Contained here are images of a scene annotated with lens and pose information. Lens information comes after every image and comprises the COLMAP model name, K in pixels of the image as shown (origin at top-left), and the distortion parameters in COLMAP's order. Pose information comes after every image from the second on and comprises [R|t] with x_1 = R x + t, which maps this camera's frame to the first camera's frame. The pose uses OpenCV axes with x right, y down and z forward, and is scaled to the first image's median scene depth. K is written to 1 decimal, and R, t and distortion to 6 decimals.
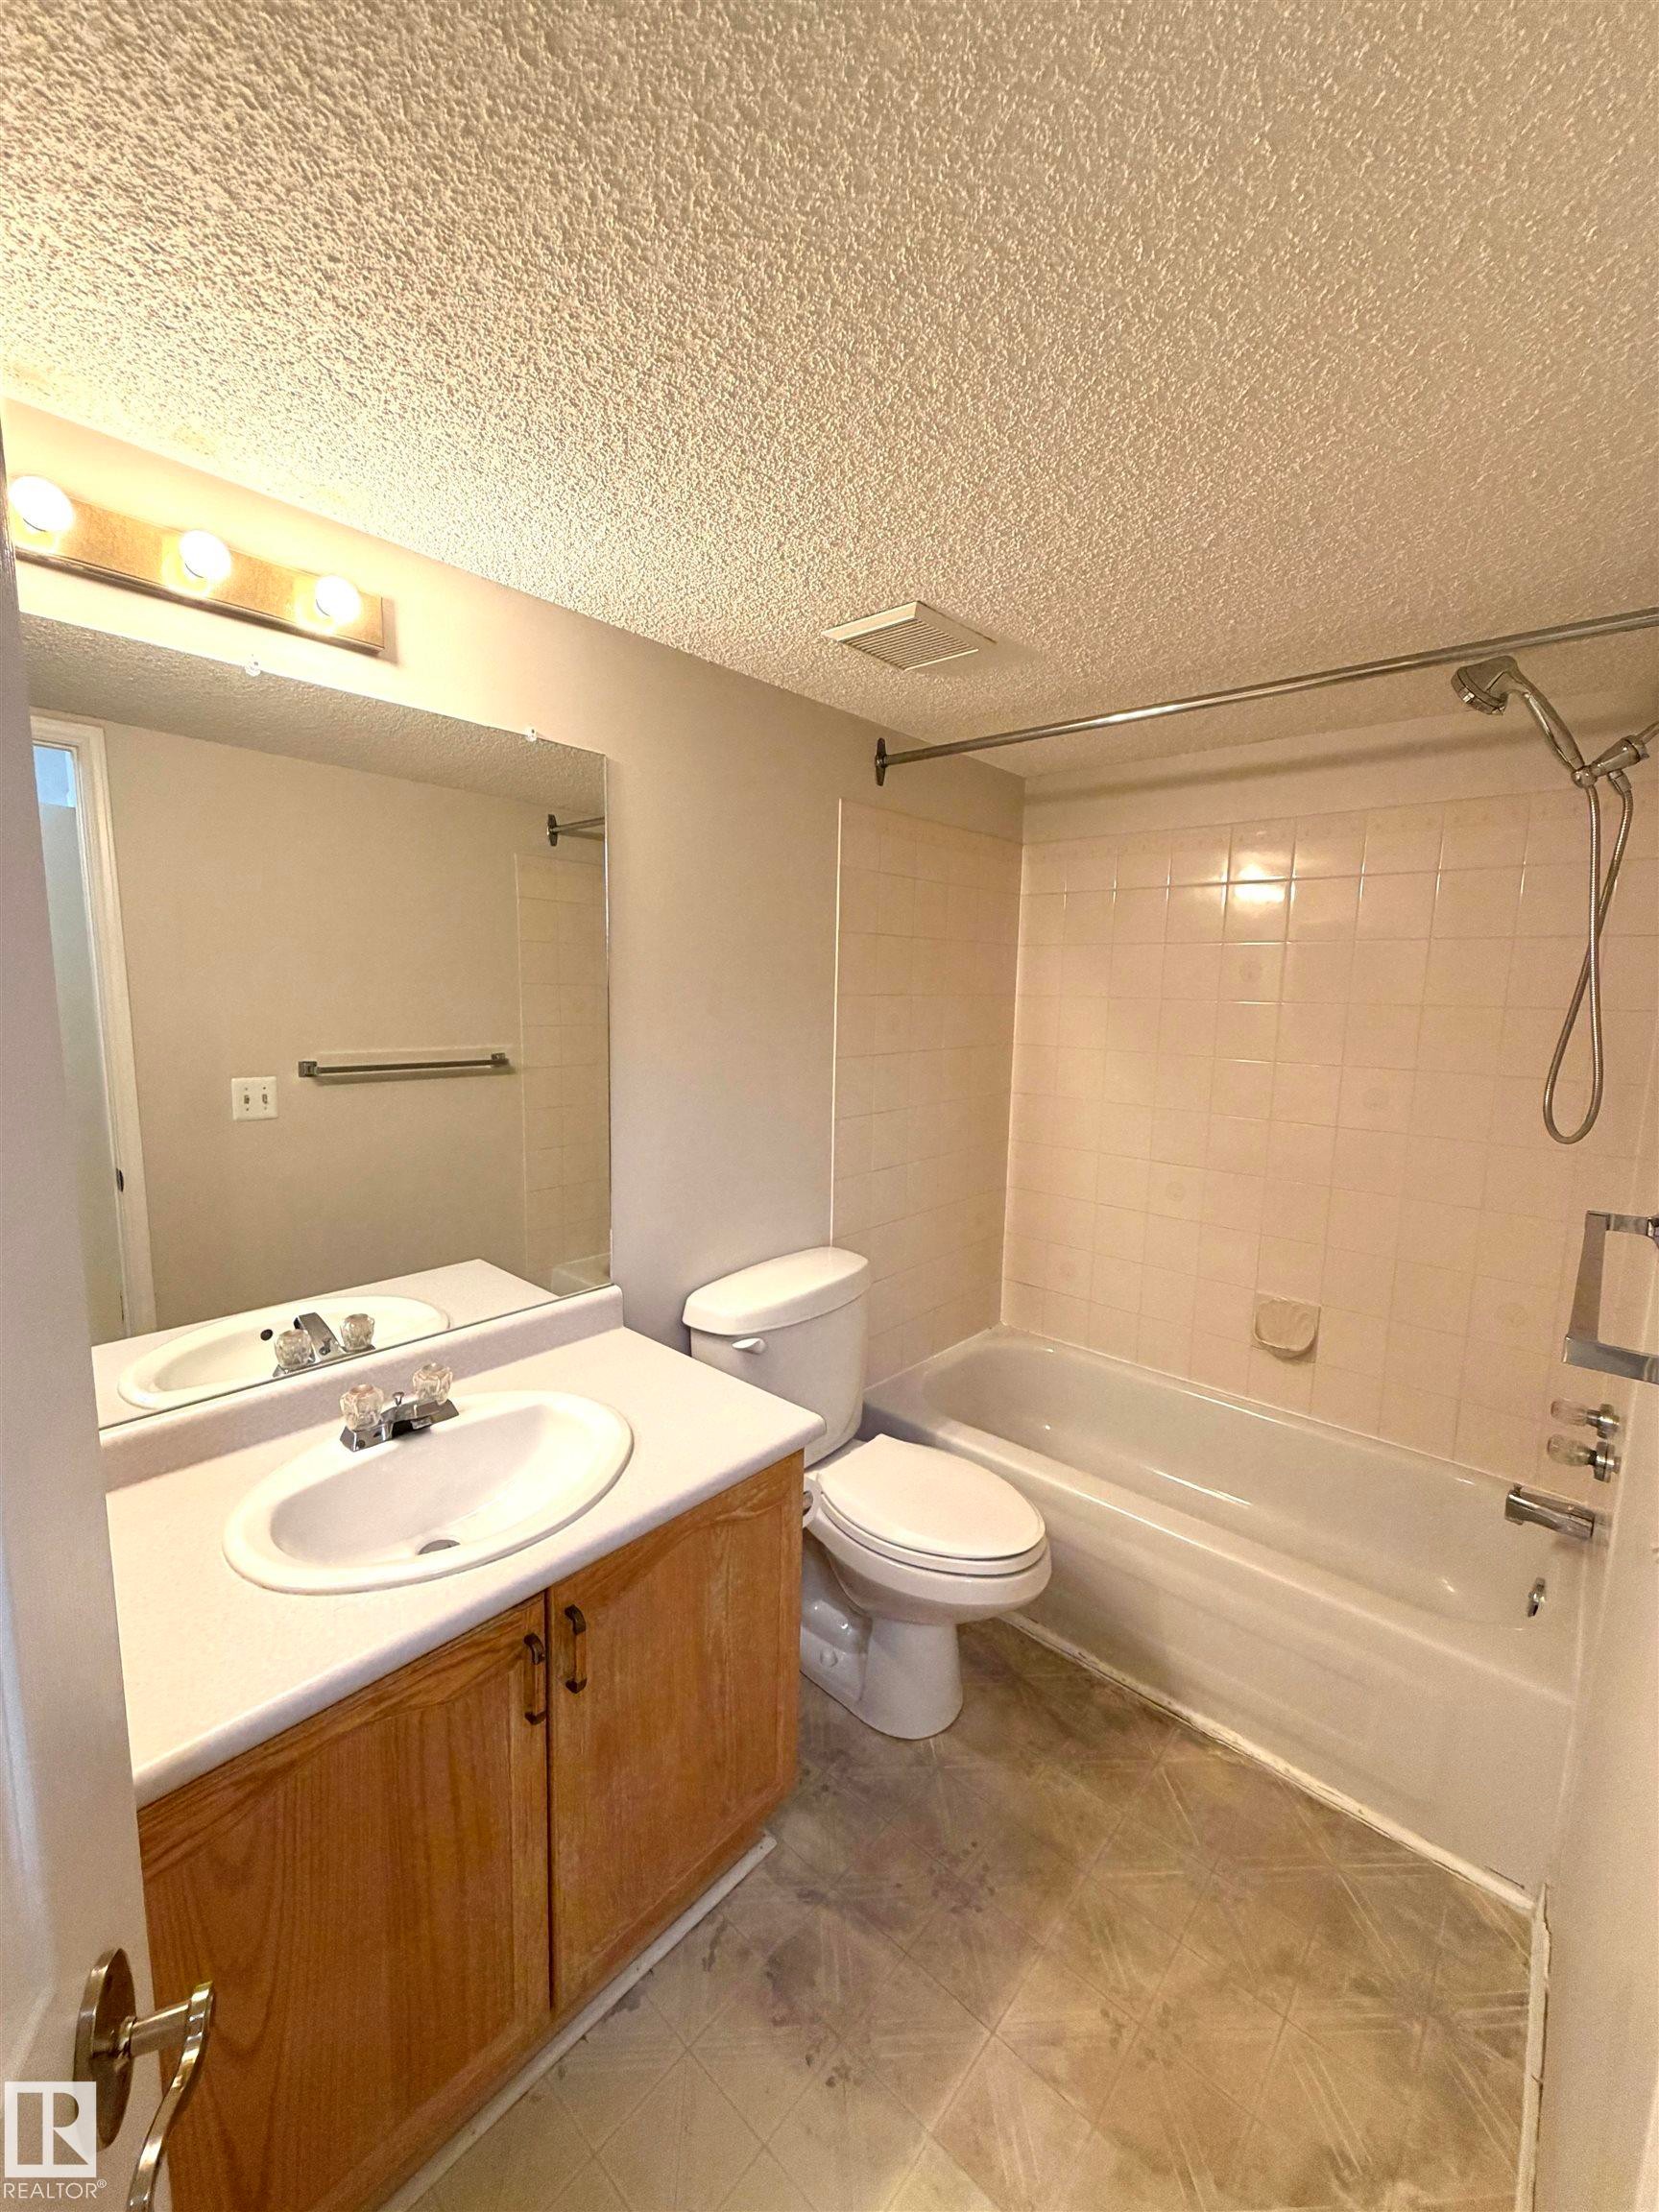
lens RADIAL K [[880.9, 0, 829.6], [0, 880.9, 1100.5], [0, 0, 1]] dist [-0.002409, -0.000424]
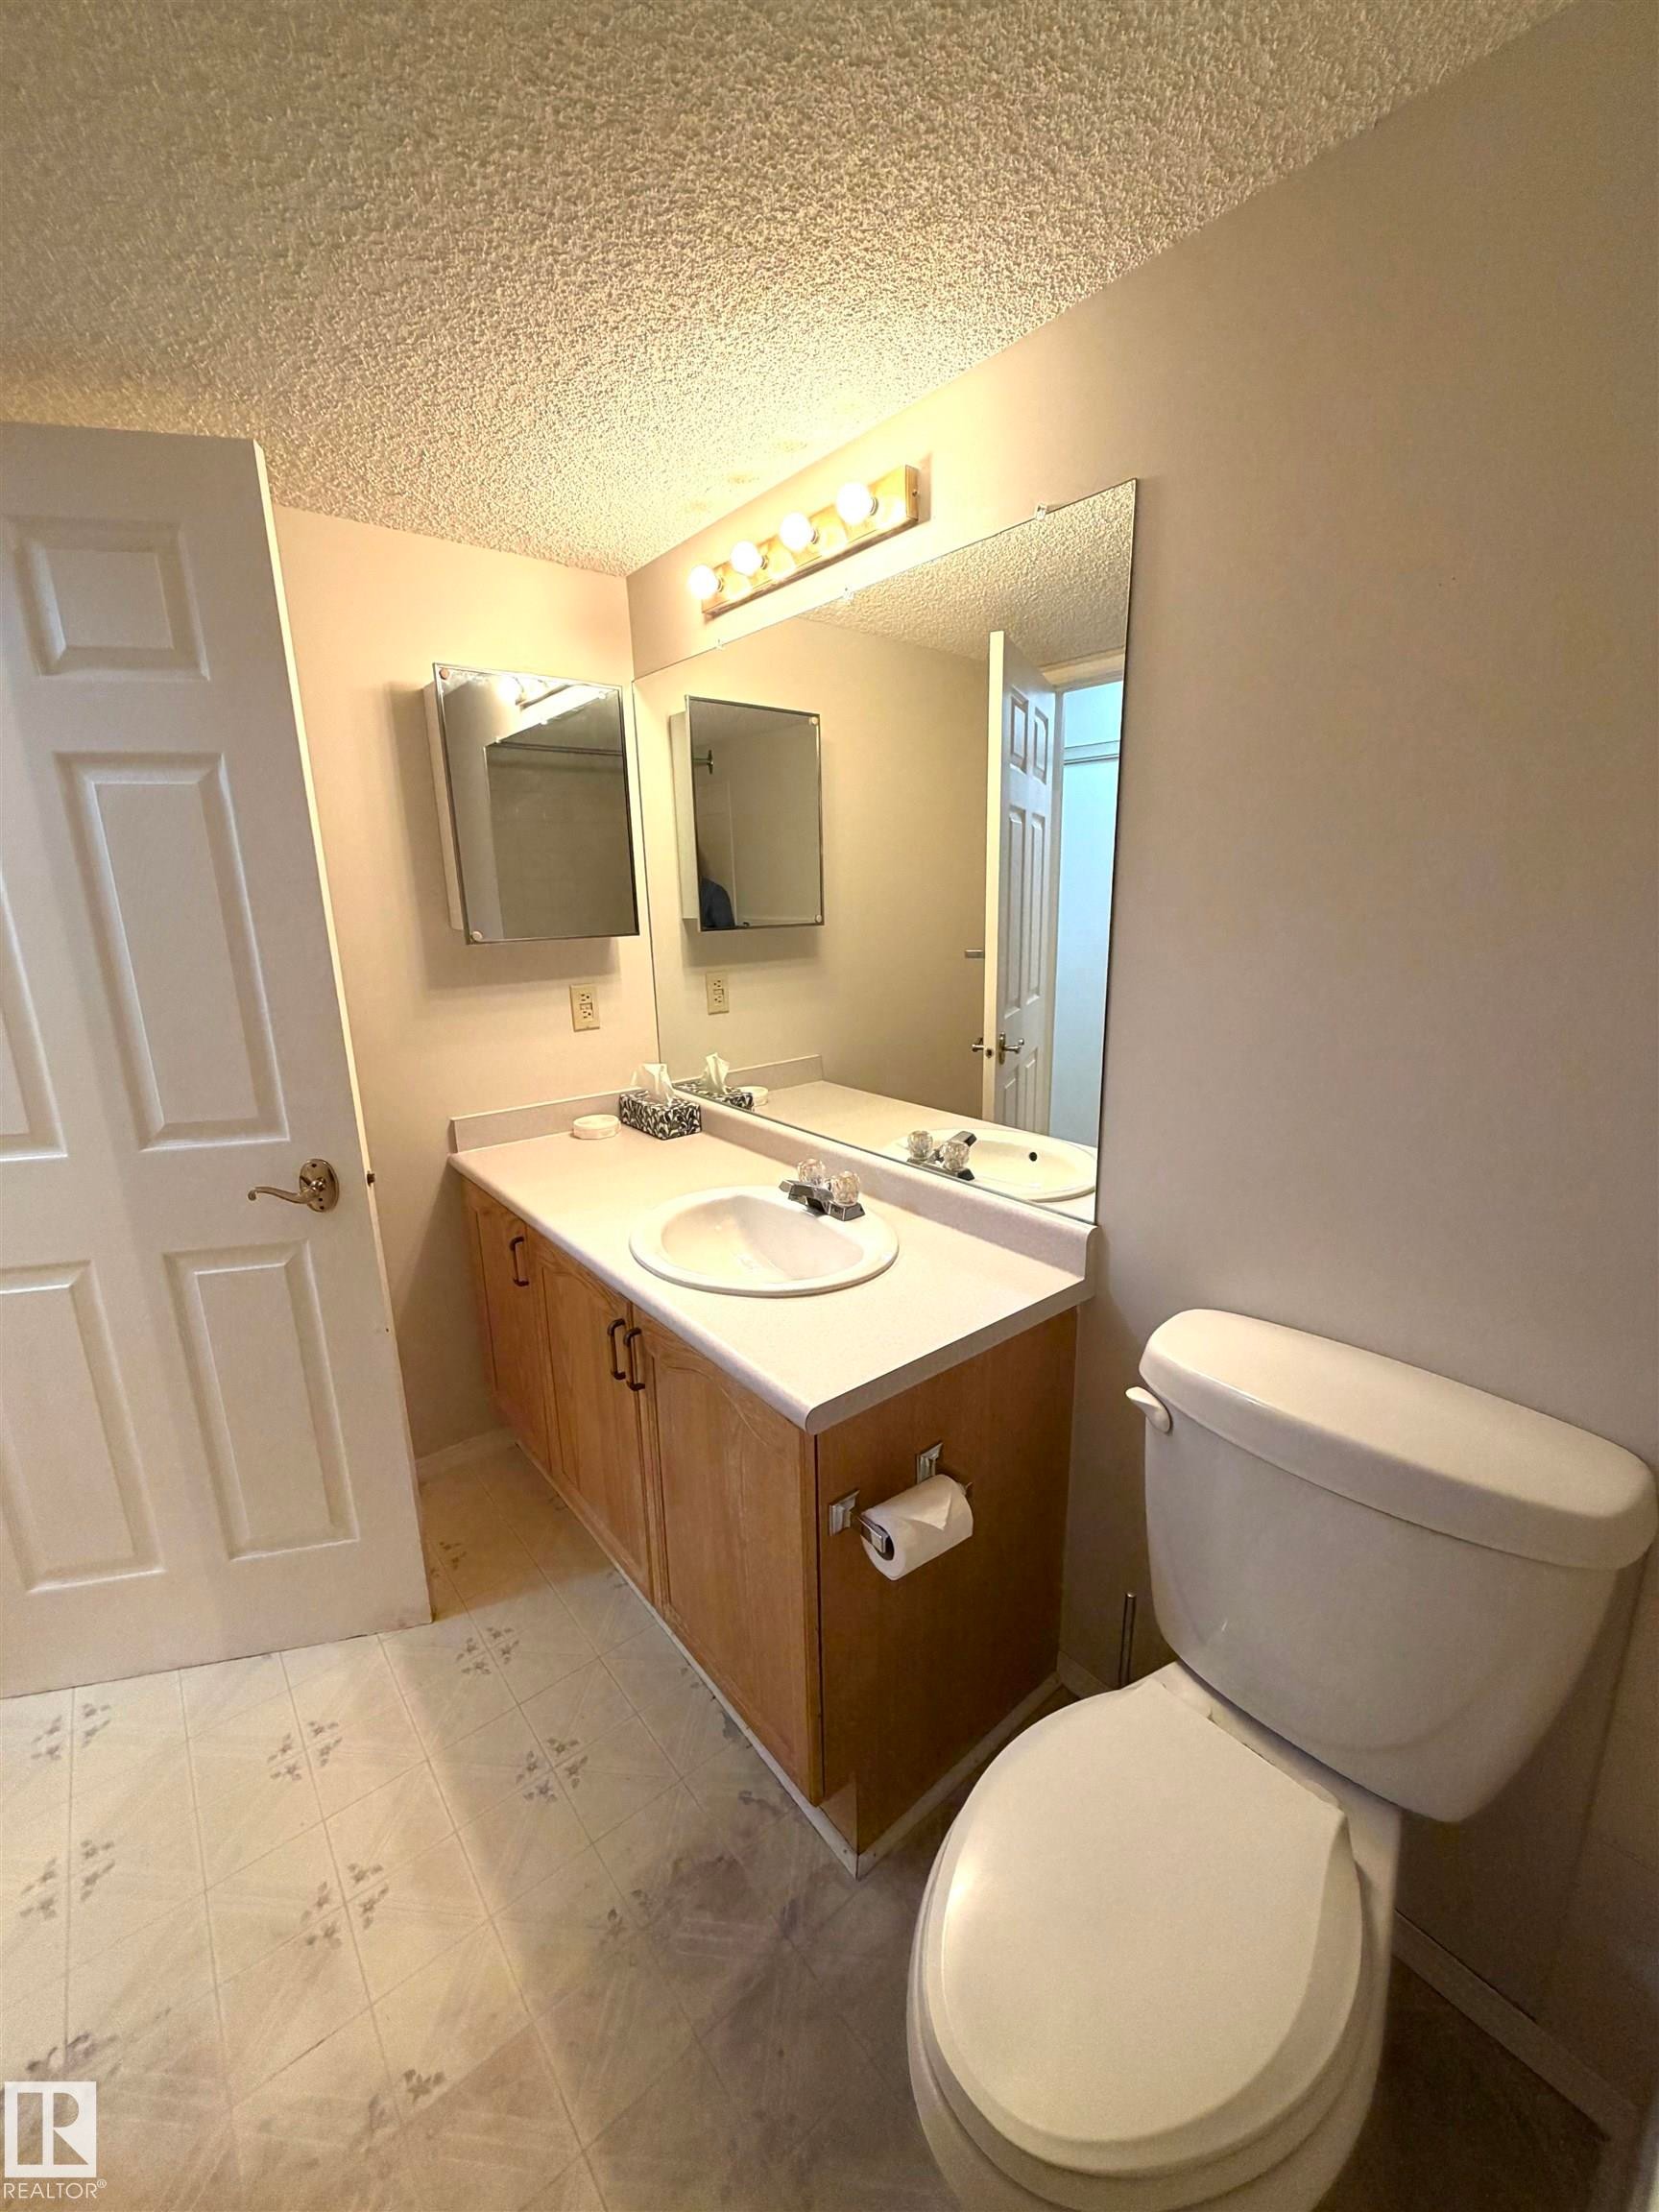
lens RADIAL K [[880.9, 0, 833.7], [0, 880.9, 1104.9], [0, 0, 1]] dist [-0.002409, -0.000424]
pose [[-0.152345, 0.225443, -0.962272, 0.682866], [-0.121687, 0.961950, 0.244633, -0.075329], [0.980808, 0.154364, -0.119115, 1.133762]]
